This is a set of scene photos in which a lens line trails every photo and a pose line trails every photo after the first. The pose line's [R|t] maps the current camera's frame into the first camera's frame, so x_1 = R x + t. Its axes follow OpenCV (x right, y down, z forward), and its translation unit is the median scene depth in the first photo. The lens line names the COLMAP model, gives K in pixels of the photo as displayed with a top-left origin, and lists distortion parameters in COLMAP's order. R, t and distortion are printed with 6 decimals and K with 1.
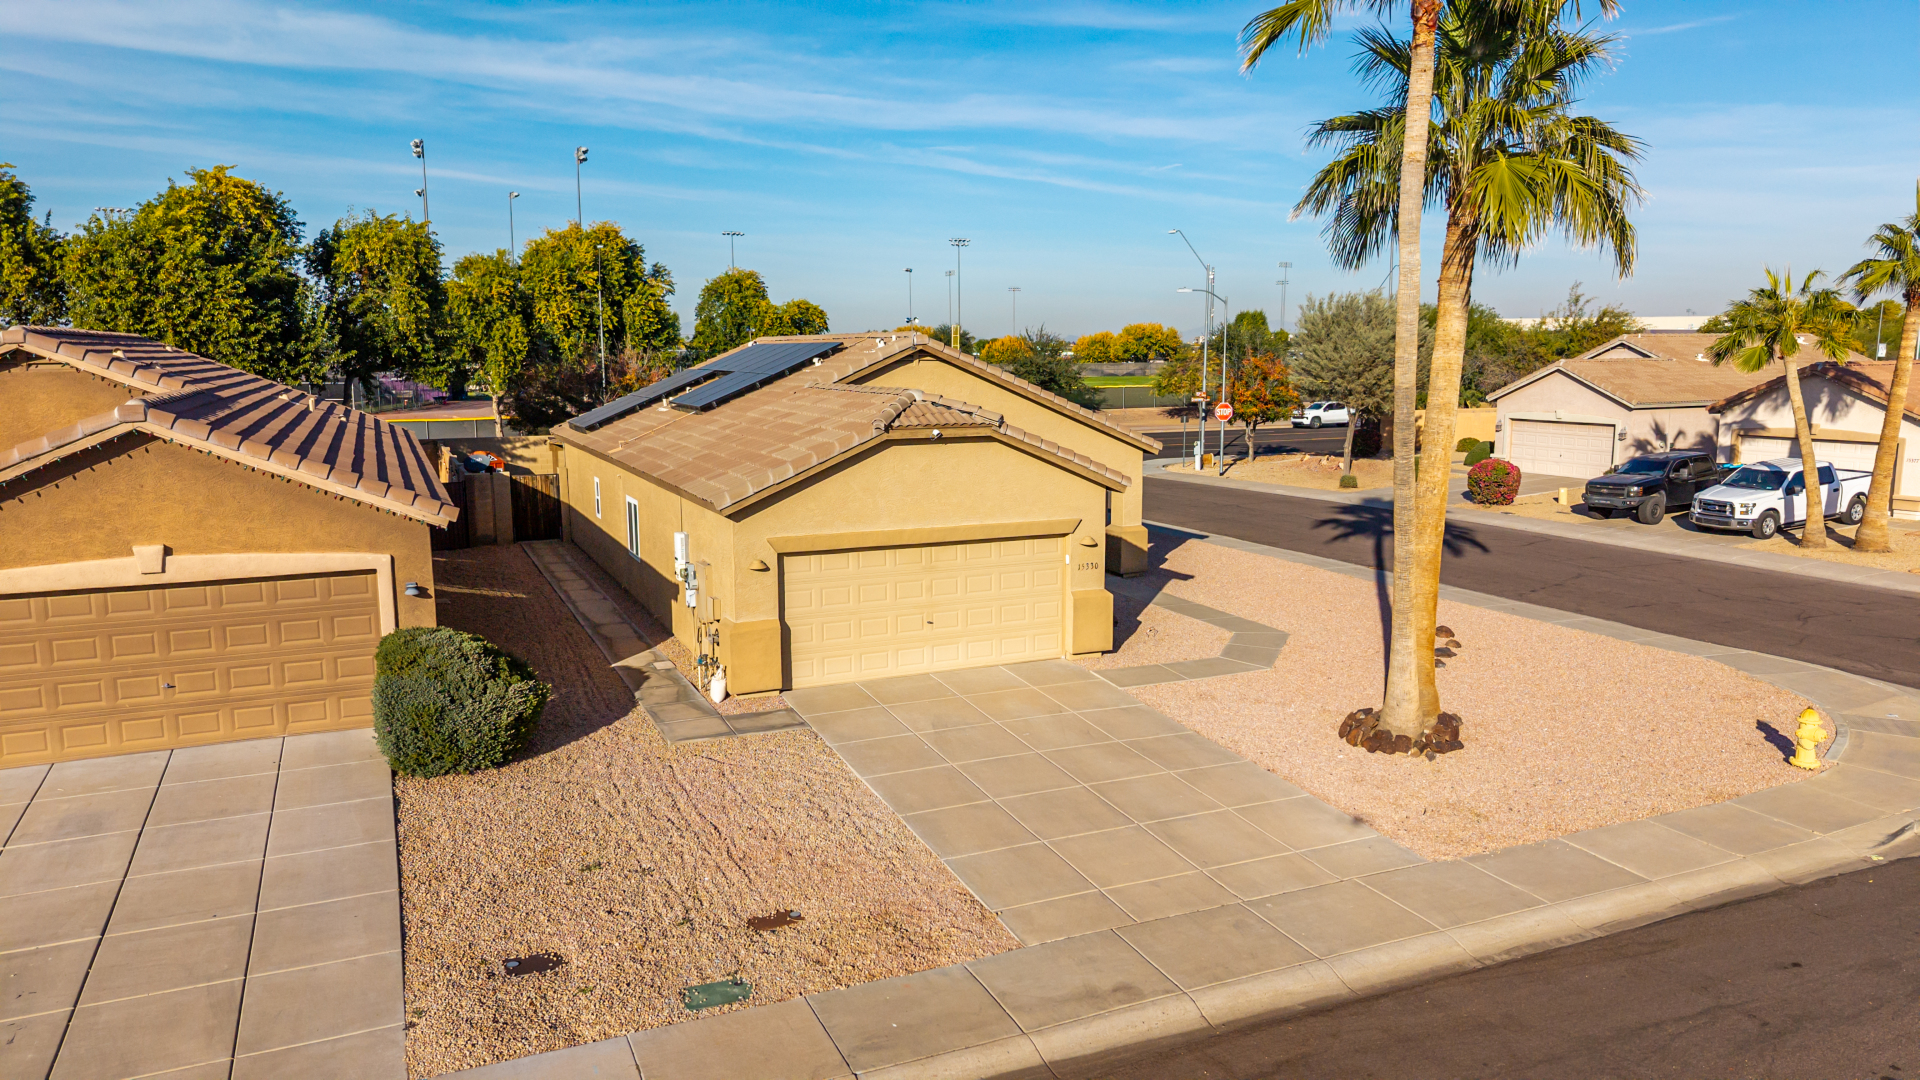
lens RADIAL K [[1292.4, 0, 950.0], [0, 1292.4, 550.8], [0, 0, 1]] dist [0.016948, -0.018553]
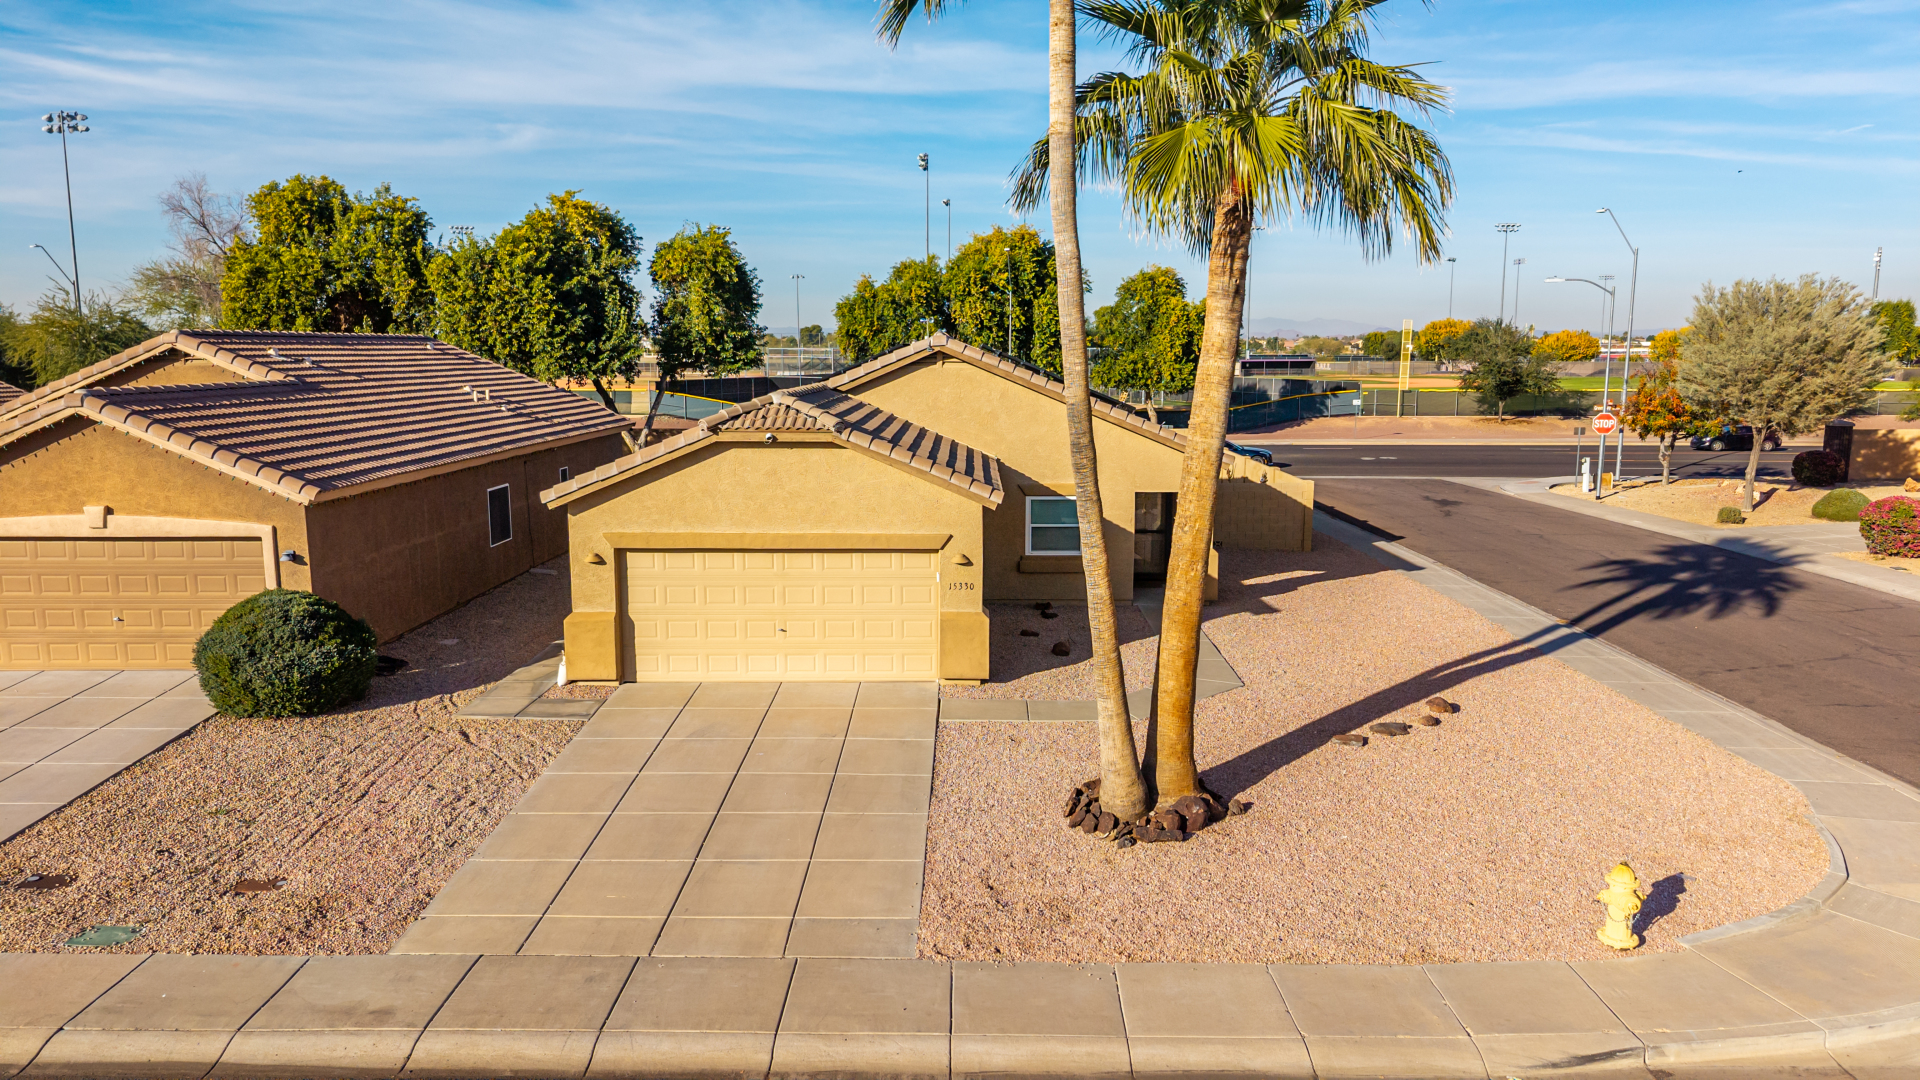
lens RADIAL K [[1292.4, 0, 947.4], [0, 1292.4, 539.4], [0, 0, 1]] dist [0.016948, -0.018553]
pose [[0.905411, 0.065626, -0.419432, 0.534020], [-0.068256, 0.997629, 0.008751, -0.031611], [0.419012, 0.020705, 0.907744, 0.169929]]
